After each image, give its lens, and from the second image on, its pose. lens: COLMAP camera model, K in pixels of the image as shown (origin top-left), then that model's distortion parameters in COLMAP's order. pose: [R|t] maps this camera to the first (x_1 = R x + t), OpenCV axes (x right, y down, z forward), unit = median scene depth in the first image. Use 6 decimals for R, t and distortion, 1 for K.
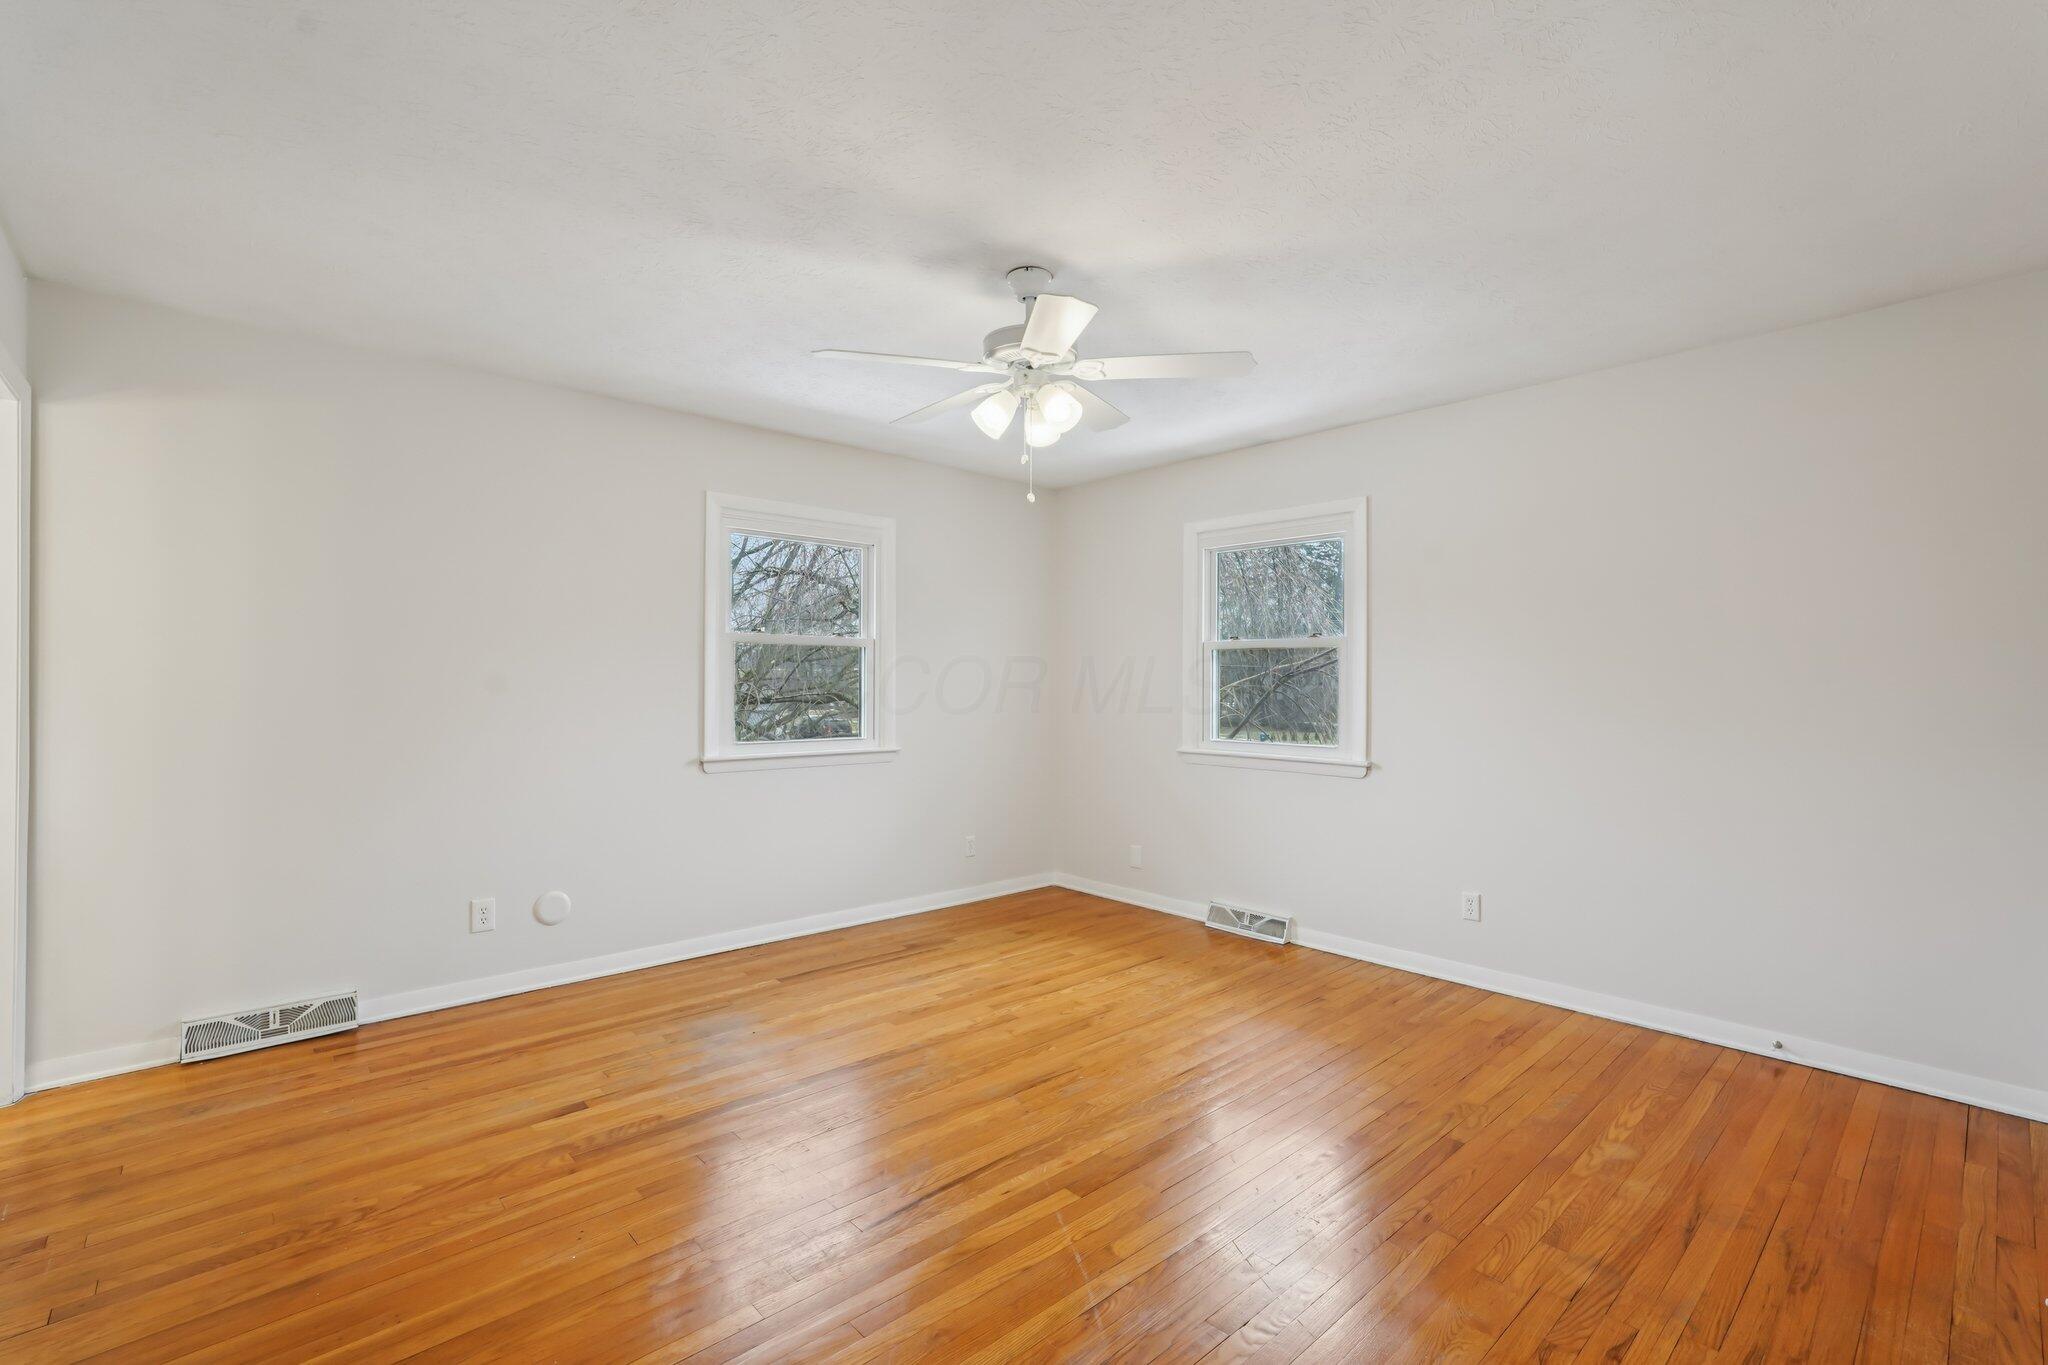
lens RADIAL K [[905.2, 0, 1019.7], [0, 905.2, 685.5], [0, 0, 1]] dist [-0.010080, 0.003331]
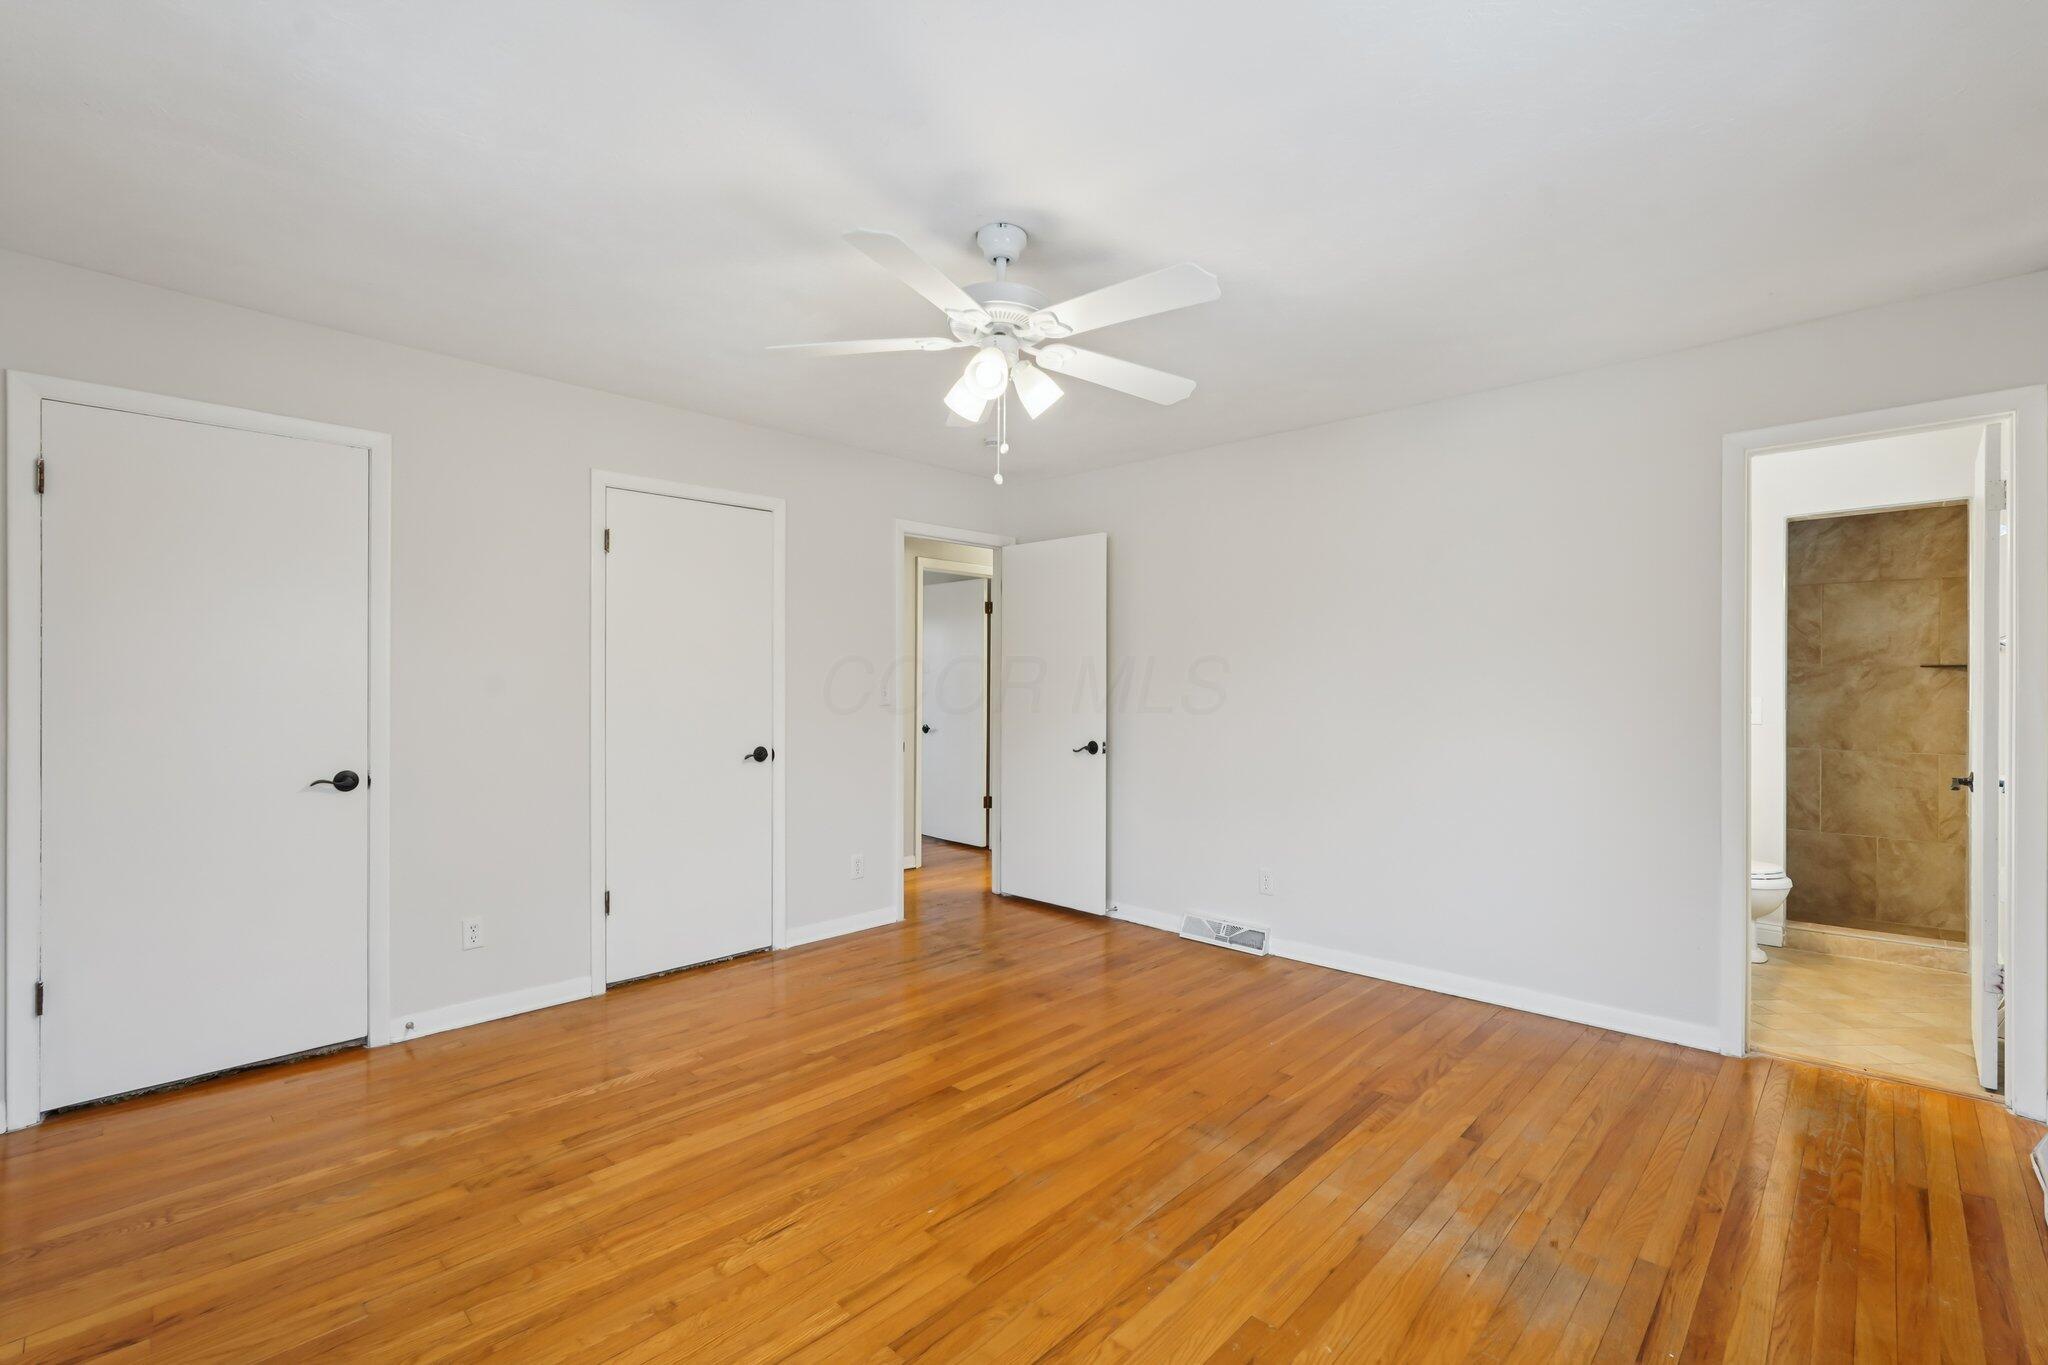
lens RADIAL K [[905.2, 0, 1030.9], [0, 905.2, 678.9], [0, 0, 1]] dist [-0.010080, 0.003331]
pose [[-0.996142, -0.007395, -0.087444, 0.041999], [-0.006705, 0.999944, -0.008181, -0.001029], [0.087499, -0.007563, -0.996136, 1.372280]]
